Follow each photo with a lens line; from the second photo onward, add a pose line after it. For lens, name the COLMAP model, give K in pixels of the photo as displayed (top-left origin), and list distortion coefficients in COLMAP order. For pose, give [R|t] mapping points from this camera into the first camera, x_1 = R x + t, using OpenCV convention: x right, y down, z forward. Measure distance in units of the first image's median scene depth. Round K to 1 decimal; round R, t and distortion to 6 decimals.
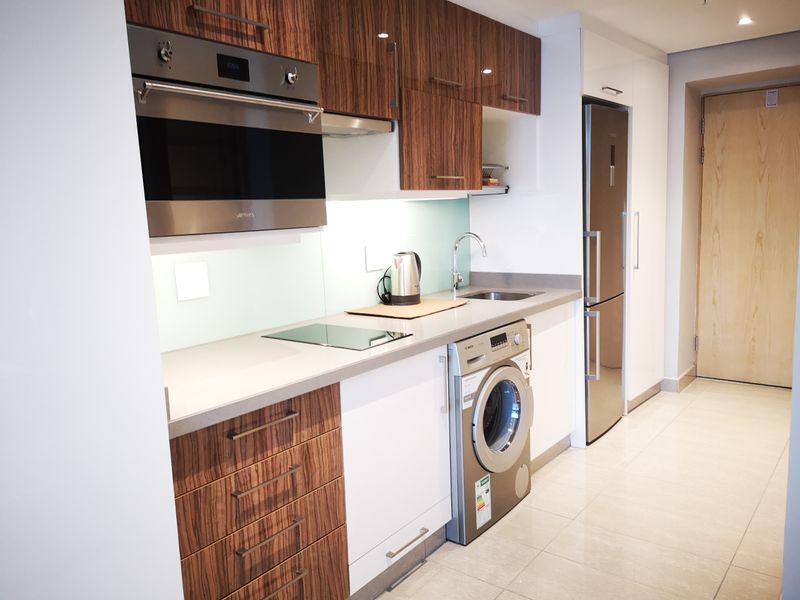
lens RADIAL K [[627.1, 0, 400.0], [0, 627.1, 300.0], [0, 0, 1]] dist [0.057924, 0.002387]
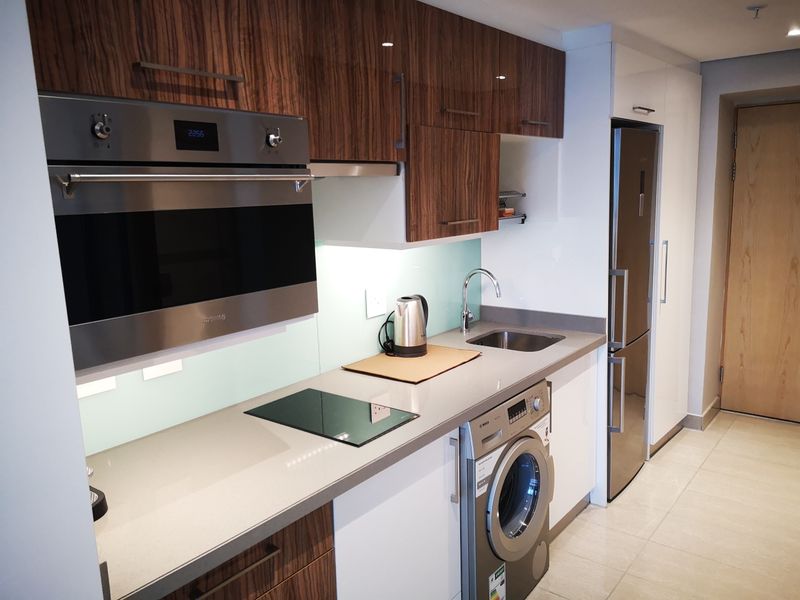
lens RADIAL K [[625.7, 0, 400.0], [0, 625.7, 300.0], [0, 0, 1]] dist [0.058445, -0.007411]
pose [[0.999957, 0.009248, -0.000879, -0.006134], [-0.009216, 0.999458, 0.031614, -0.110818], [0.001171, -0.031604, 0.999500, 0.126850]]
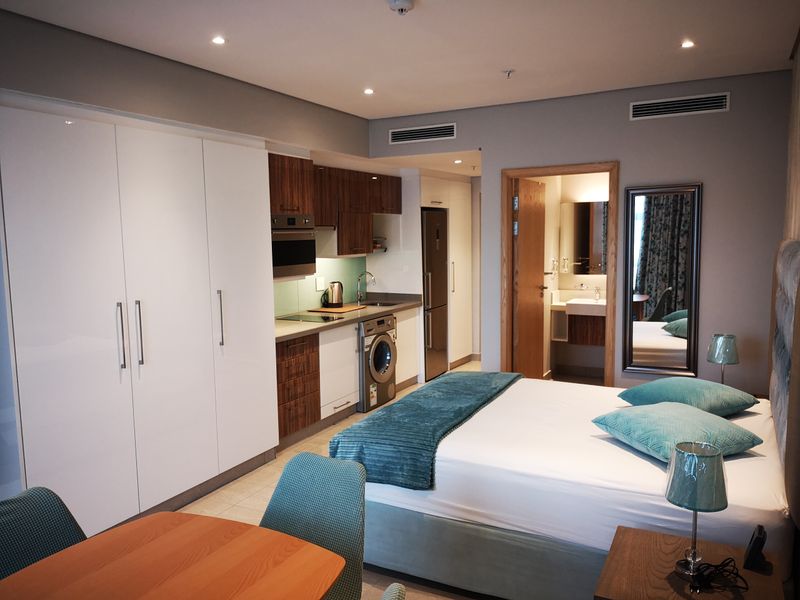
lens RADIAL K [[625.7, 0, 400.0], [0, 625.7, 300.0], [0, 0, 1]] dist [0.058445, -0.007411]
pose [[0.983939, 0.007365, 0.178355, -0.163707], [-0.000568, 0.999273, -0.038129, 0.065992], [-0.178507, 0.037415, 0.983227, -1.141753]]
